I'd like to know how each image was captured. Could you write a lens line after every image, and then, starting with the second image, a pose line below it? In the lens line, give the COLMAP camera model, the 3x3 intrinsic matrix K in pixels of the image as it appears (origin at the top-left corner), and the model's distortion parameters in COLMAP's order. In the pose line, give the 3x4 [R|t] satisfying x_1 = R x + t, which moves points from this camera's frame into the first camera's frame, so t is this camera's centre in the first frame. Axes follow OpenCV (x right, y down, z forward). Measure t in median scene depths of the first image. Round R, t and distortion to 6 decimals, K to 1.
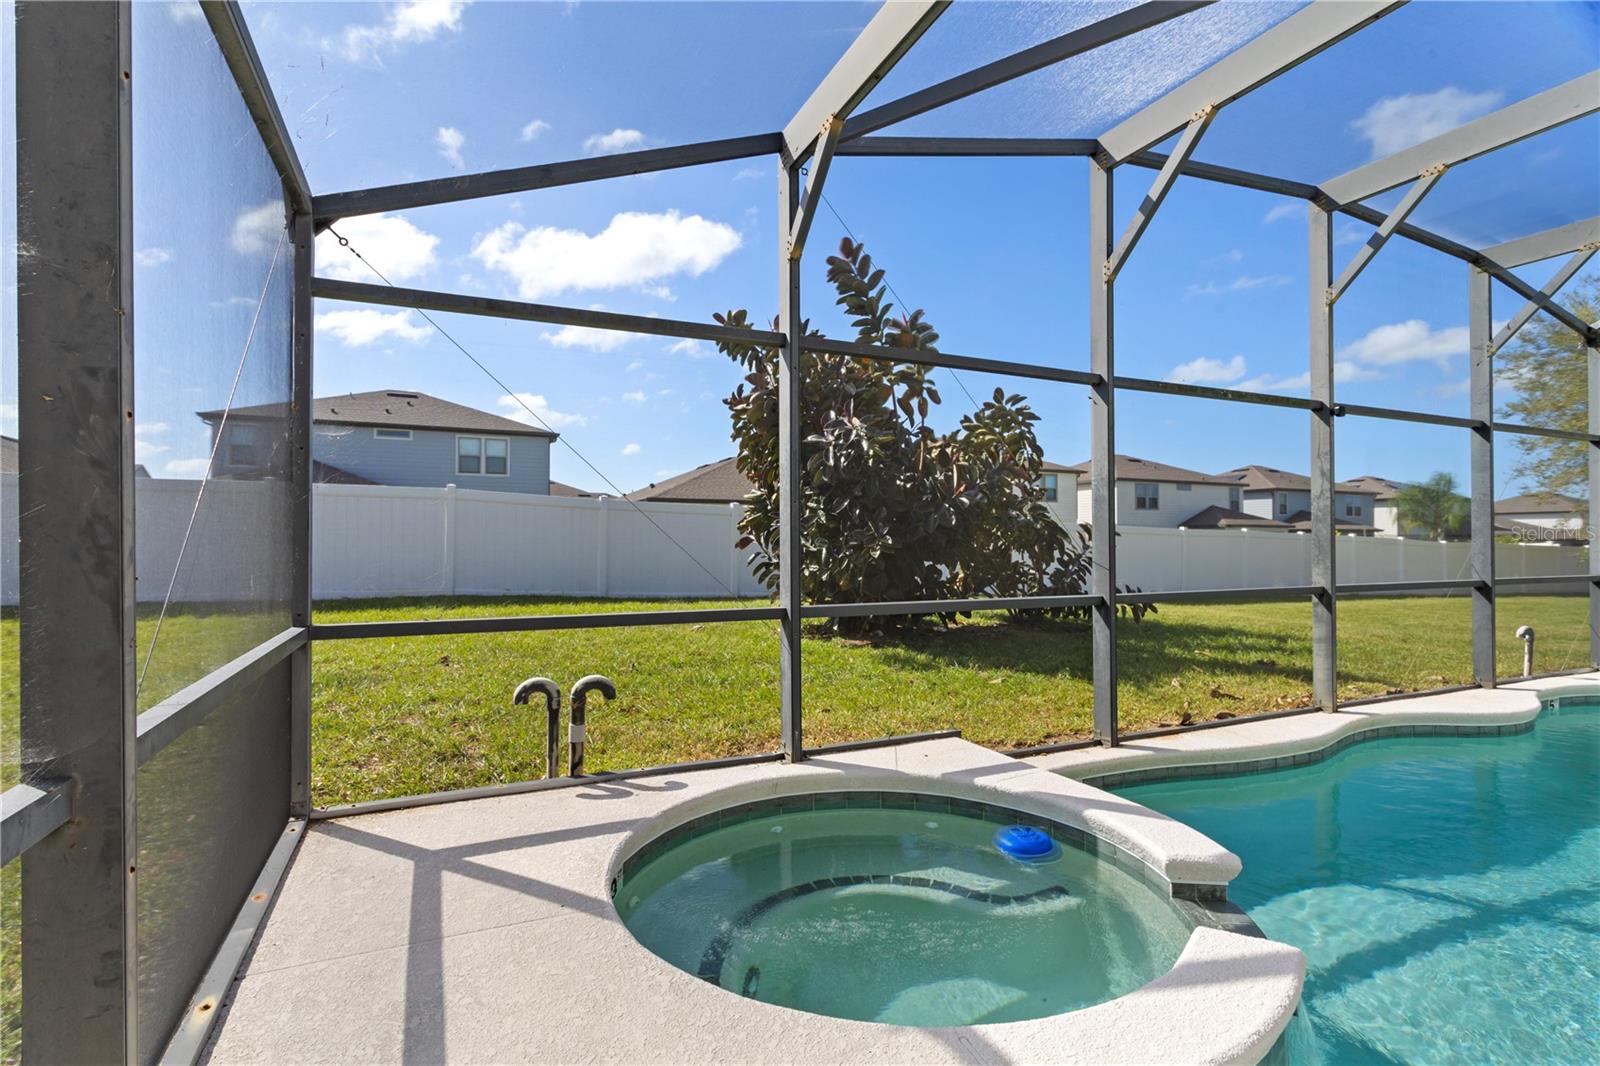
lens RADIAL K [[774.9, 0, 808.6], [0, 774.9, 529.7], [0, 0, 1]] dist [-0.004503, 0.006759]
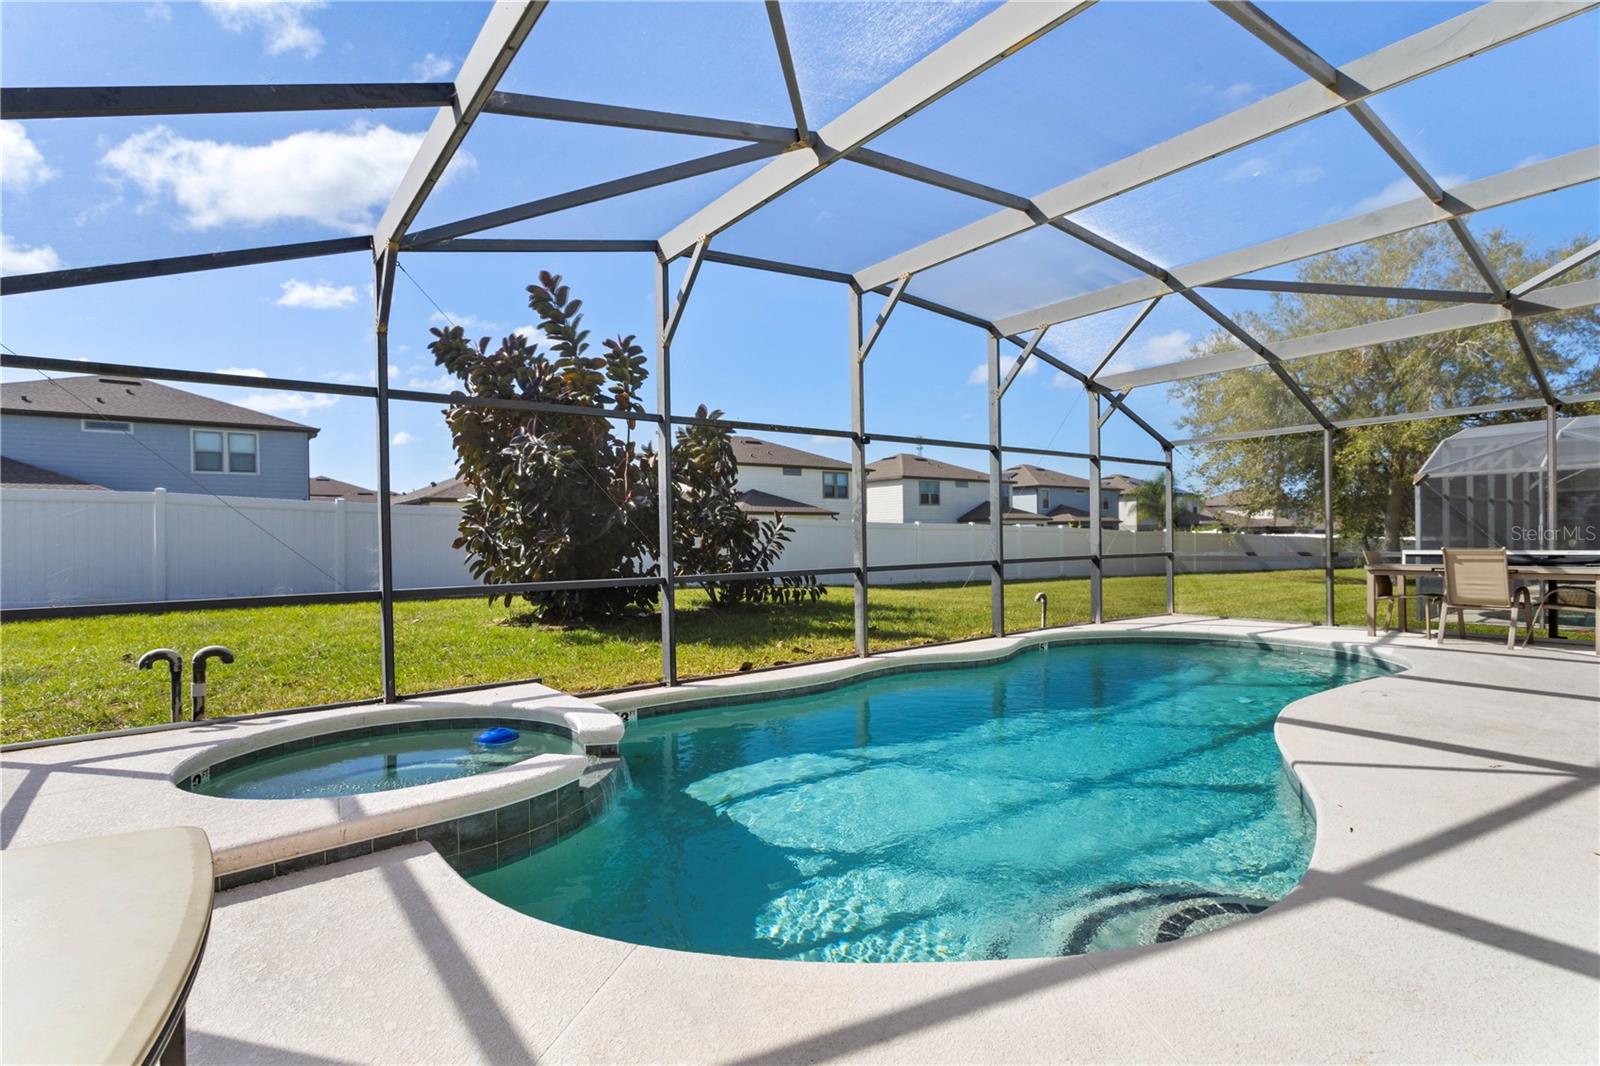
lens RADIAL K [[774.9, 0, 794.4], [0, 774.9, 545.0], [0, 0, 1]] dist [-0.004503, 0.006759]
pose [[0.975097, -0.018917, 0.220972, 0.141484], [0.013743, 0.999595, 0.024930, -0.001377], [-0.221354, -0.021273, 0.974962, -0.178475]]
